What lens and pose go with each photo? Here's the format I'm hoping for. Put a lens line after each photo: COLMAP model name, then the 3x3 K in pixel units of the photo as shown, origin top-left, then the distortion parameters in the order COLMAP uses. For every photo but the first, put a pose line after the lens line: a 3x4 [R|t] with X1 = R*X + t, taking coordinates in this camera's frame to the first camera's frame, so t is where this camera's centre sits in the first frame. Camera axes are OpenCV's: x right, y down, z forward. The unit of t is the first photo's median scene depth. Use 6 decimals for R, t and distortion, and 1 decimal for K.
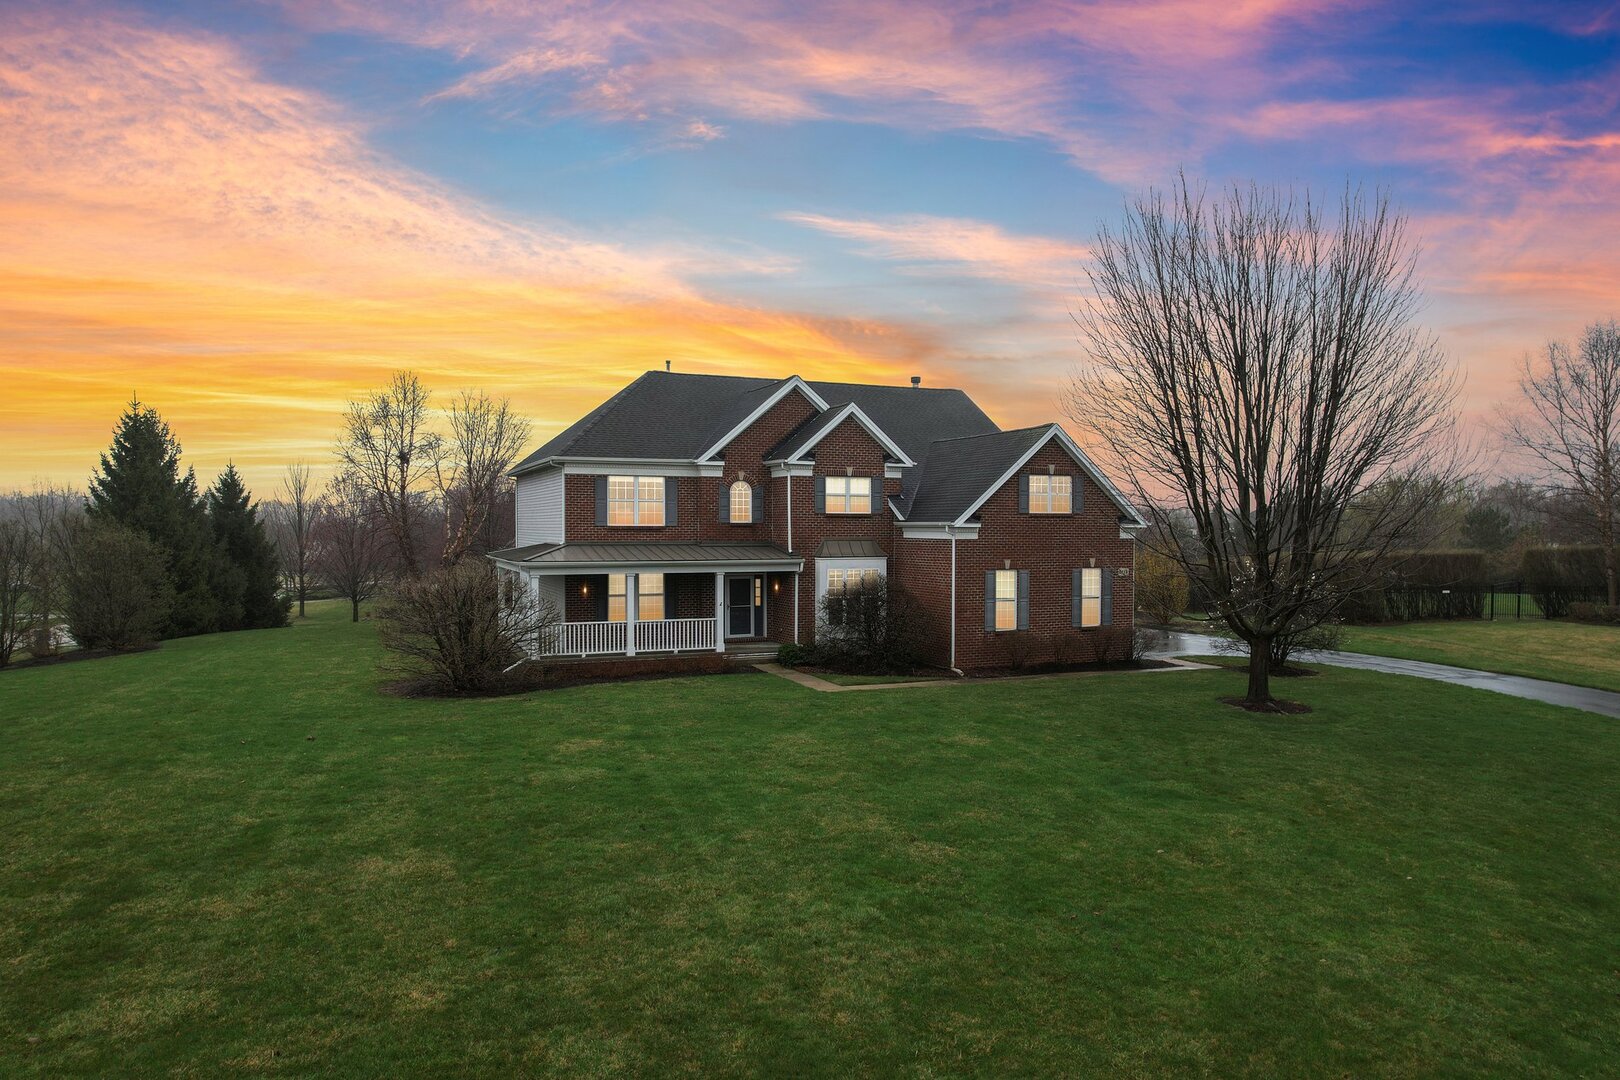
lens RADIAL K [[1034.2, 0, 810.0], [0, 1034.2, 540.0], [0, 0, 1]] dist [-0.067352, 0.071533]
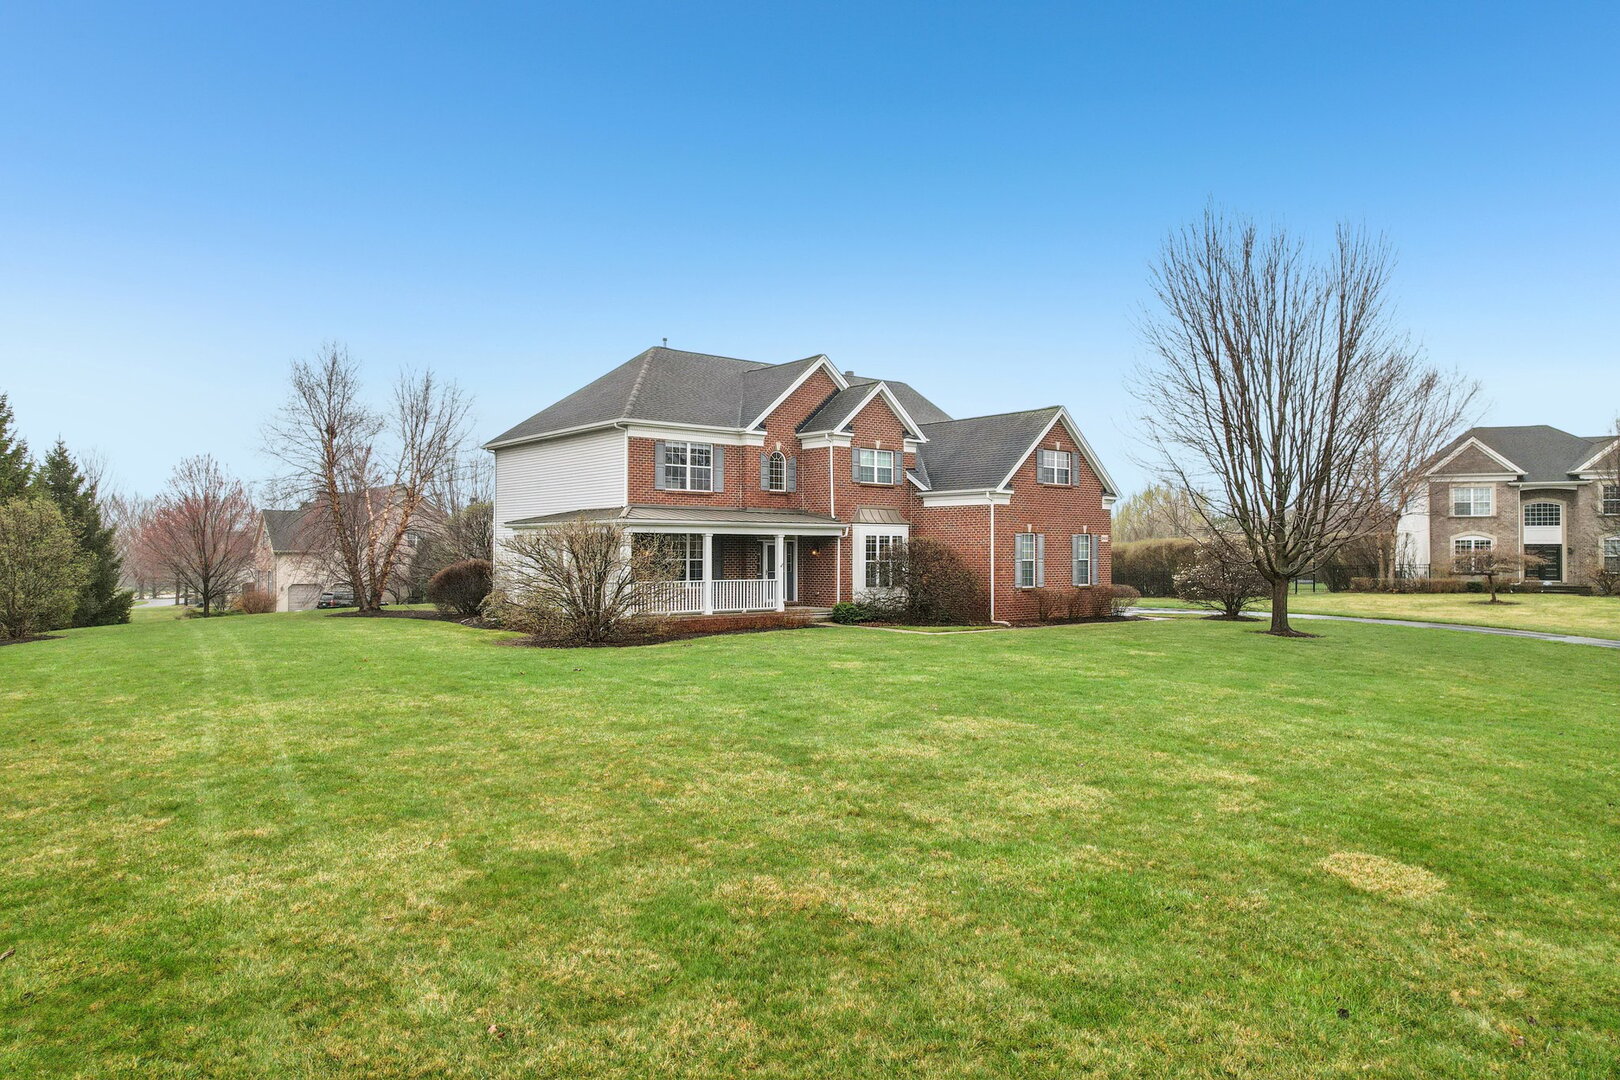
lens RADIAL K [[1028.7, 0, 816.3], [0, 1028.7, 493.9], [0, 0, 1]] dist [-0.024918, -0.000335]
pose [[0.956315, 0.015772, 0.291912, -0.580266], [0.003054, 0.997950, -0.063924, 0.092070], [-0.292321, 0.062023, 0.954307, -0.006561]]
